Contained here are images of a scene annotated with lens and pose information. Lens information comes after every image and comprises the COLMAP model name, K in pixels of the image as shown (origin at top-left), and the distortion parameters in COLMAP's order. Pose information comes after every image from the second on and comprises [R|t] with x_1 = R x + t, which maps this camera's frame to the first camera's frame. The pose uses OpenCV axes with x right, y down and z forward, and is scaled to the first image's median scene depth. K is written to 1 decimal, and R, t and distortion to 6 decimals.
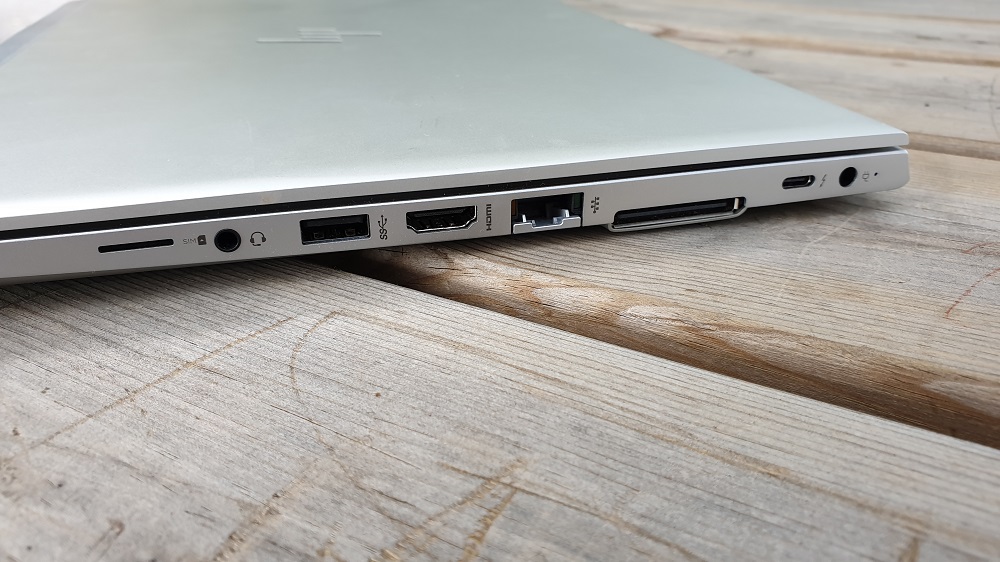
lens RADIAL K [[803.6, 0, 509.4], [0, 803.6, 282.5], [0, 0, 1]] dist [-0.036308, 0.053338]
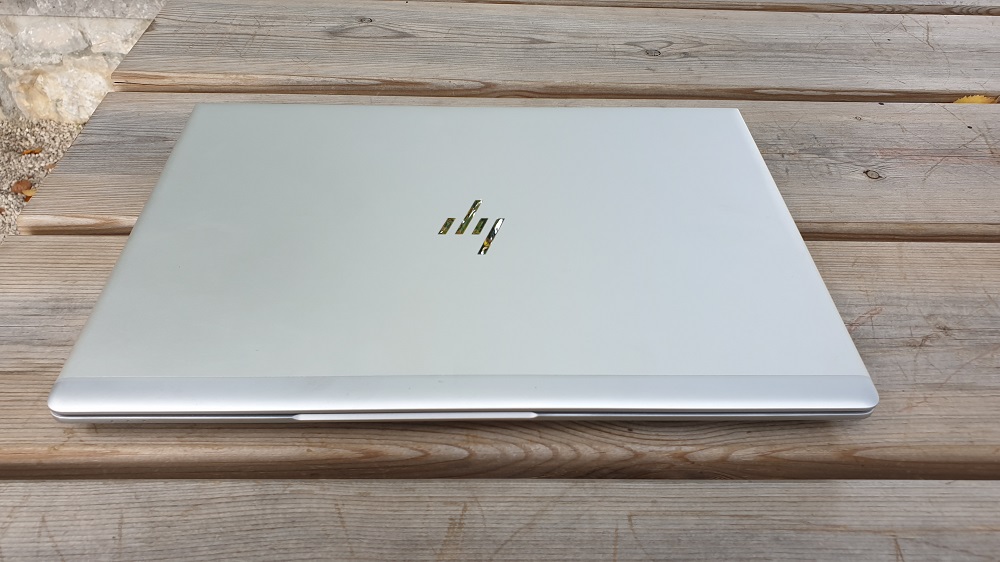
lens RADIAL K [[790.1, 0, 501.8], [0, 790.1, 270.5], [0, 0, 1]] dist [0.011995, 0.011491]
pose [[0.859861, -0.321819, 0.396323, -1.083241], [0.197736, 0.925642, 0.322625, -1.245364], [-0.470680, -0.199046, 0.859559, -0.461917]]
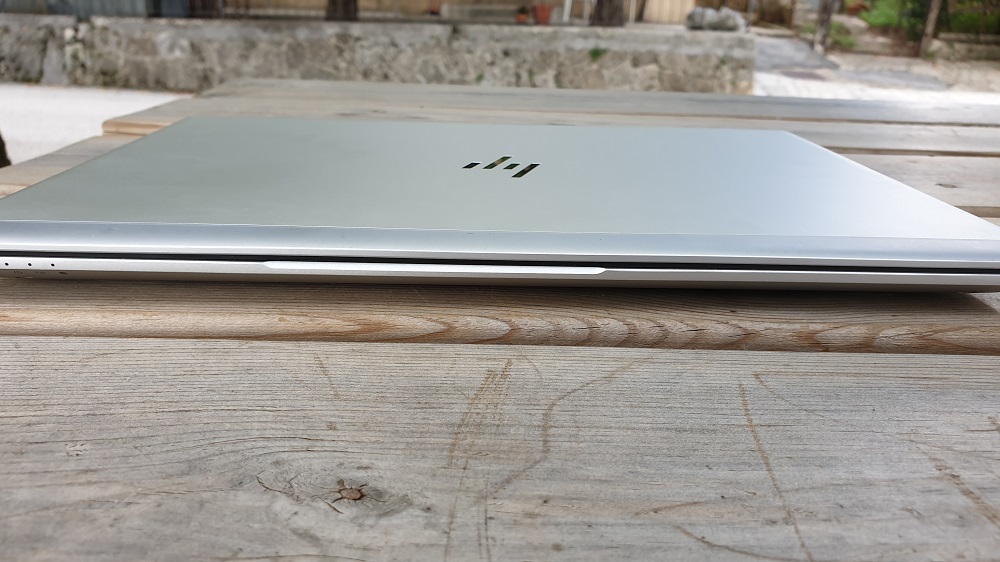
lens RADIAL K [[803.6, 0, 509.4], [0, 803.6, 282.5], [0, 0, 1]] dist [-0.036308, 0.053338]
pose [[0.851744, -0.150435, 0.501898, -1.221402], [0.199208, 0.978940, -0.044645, -0.137407], [-0.484612, 0.138008, 0.863774, -0.007605]]
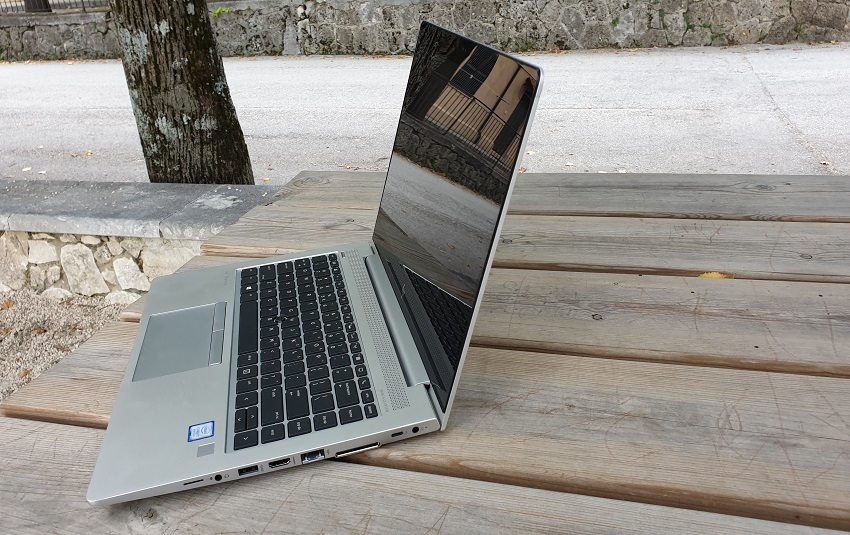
lens RADIAL K [[749.9, 0, 401.5], [0, 749.9, 270.0], [0, 0, 1]] dist [0.013892, 0.023374]
pose [[0.973561, -0.164892, 0.158078, 0.015358], [0.171413, 0.984788, -0.028453, -0.588847], [-0.150982, 0.054797, 0.987017, -2.254865]]
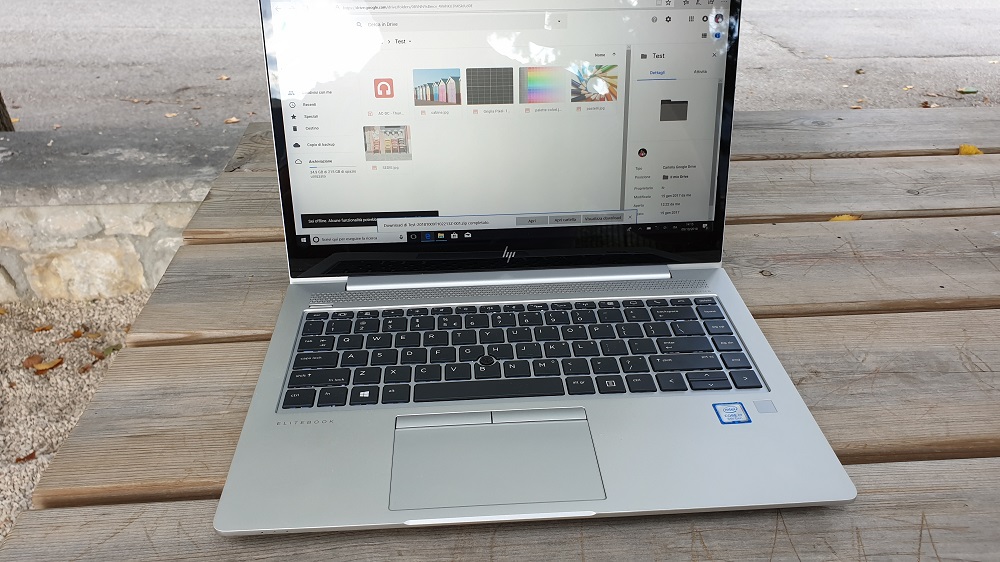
lens RADIAL K [[800.6, 0, 503.9], [0, 800.6, 283.1], [0, 0, 1]] dist [-0.058350, 0.112361]
pose [[0.833226, -0.287261, 0.472457, -1.597801], [0.246033, 0.957823, 0.148467, -1.207191], [-0.495179, -0.007467, 0.868759, -1.334358]]
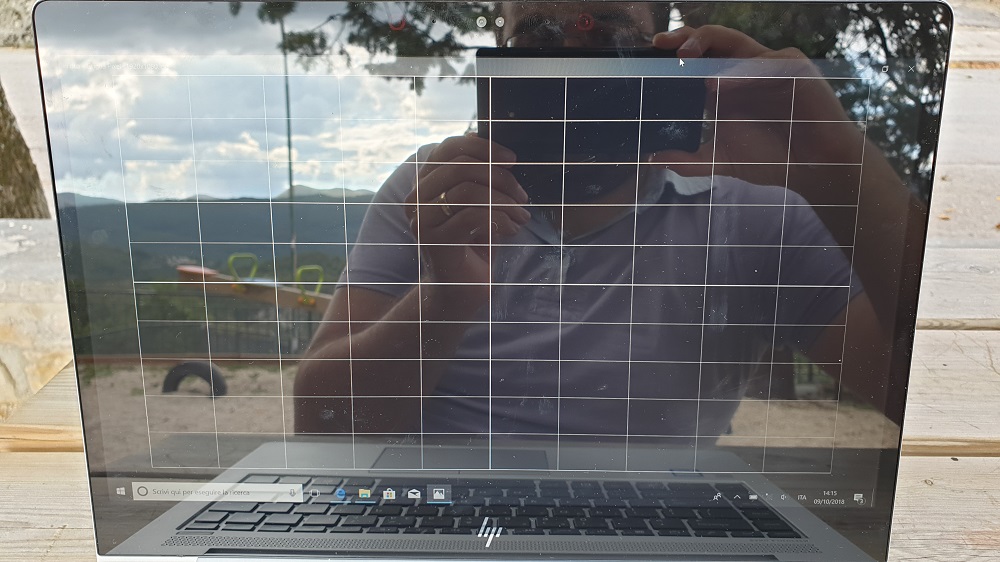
lens RADIAL K [[802.3, 0, 501.9], [0, 802.3, 281.0], [0, 0, 1]] dist [-0.034001, 0.060029]
pose [[0.875992, -0.200265, 0.438784, -0.453424], [0.213451, 0.976756, 0.019664, -1.452906], [-0.432523, 0.076433, 0.898377, 0.072708]]
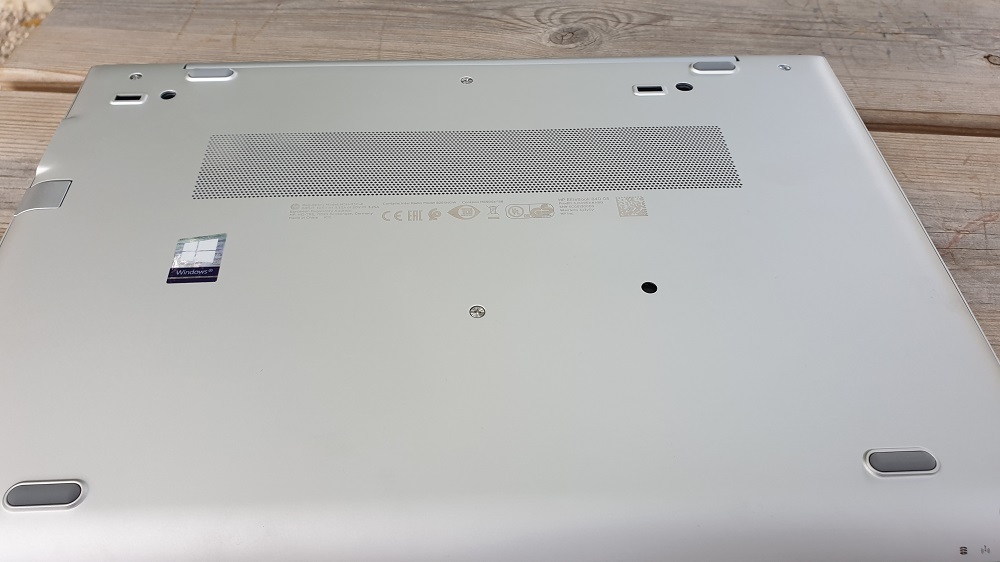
lens RADIAL K [[801.9, 0, 502.2], [0, 801.9, 269.1], [0, 0, 1]] dist [0.004380, 0.008627]
pose [[0.898810, -0.312466, 0.307417, -0.928686], [0.178371, 0.901354, 0.394645, -1.005003], [-0.400404, -0.299877, 0.865881, -0.219939]]
